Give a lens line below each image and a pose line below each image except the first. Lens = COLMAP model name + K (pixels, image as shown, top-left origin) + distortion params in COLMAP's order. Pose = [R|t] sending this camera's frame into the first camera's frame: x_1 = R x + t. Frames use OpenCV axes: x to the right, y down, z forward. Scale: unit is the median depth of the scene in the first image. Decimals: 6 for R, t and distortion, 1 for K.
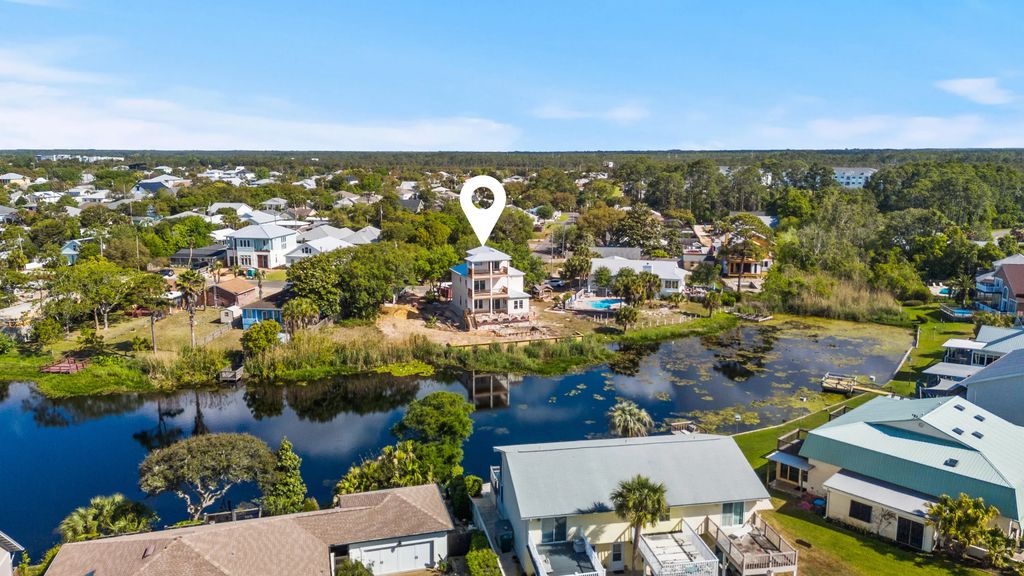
lens RADIAL K [[759.6, 0, 515.6], [0, 759.6, 309.7], [0, 0, 1]] dist [0.133536, -0.173766]
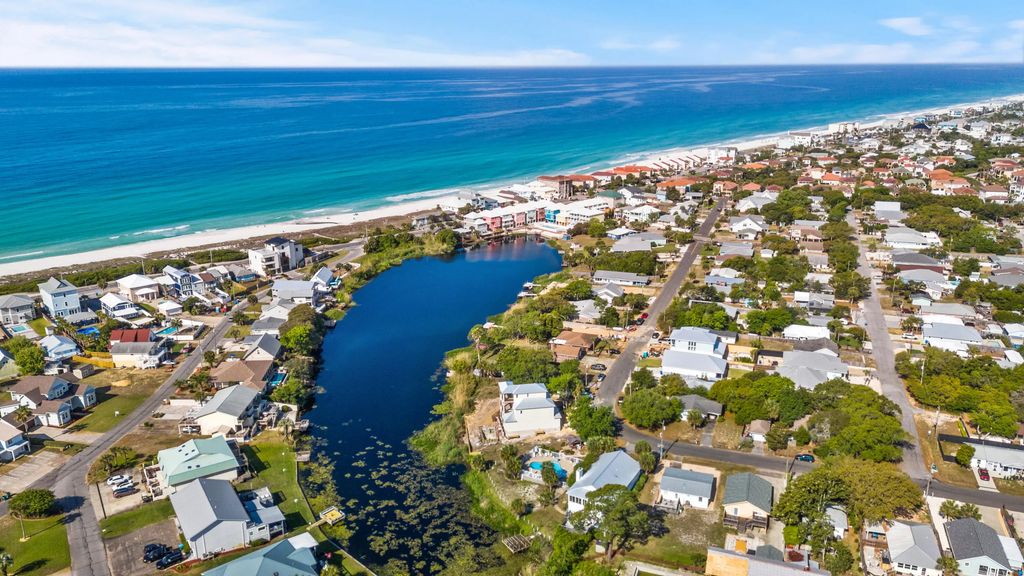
lens RADIAL K [[745.8, 0, 512.1], [0, 745.8, 289.3], [0, 0, 1]] dist [0.095562, -0.096457]
pose [[-0.194219, 0.283413, -0.939125, 1.431704], [-0.193061, 0.927588, 0.319857, -0.793824], [0.961773, 0.243431, -0.125439, 1.192521]]
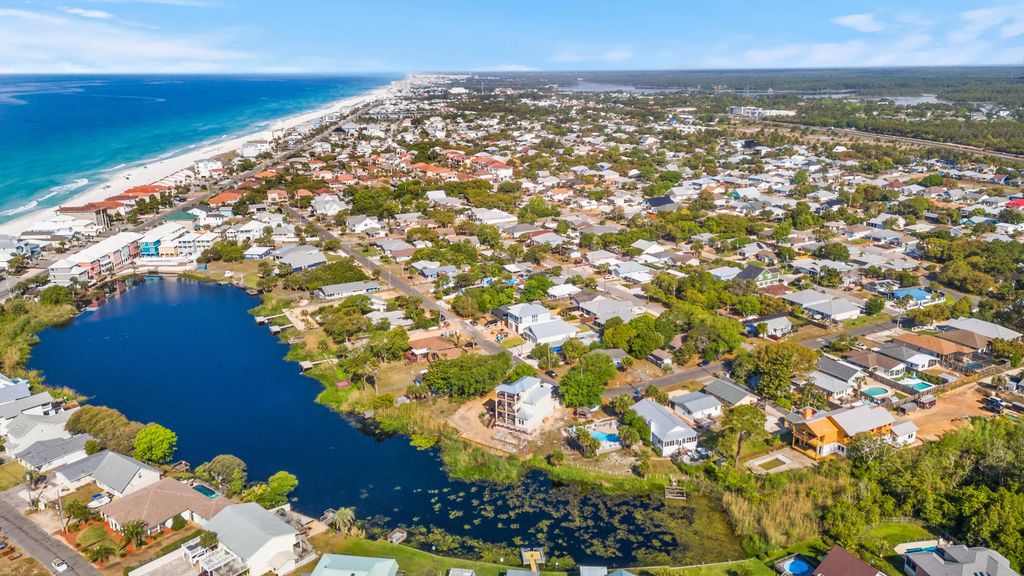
lens RADIAL K [[745.8, 0, 512.1], [0, 745.8, 289.3], [0, 0, 1]] dist [0.095562, -0.096457]
pose [[0.615808, 0.218020, -0.757131, 1.166731], [-0.154664, 0.975706, 0.155165, -0.542641], [0.772567, 0.021549, 0.634567, -0.015800]]
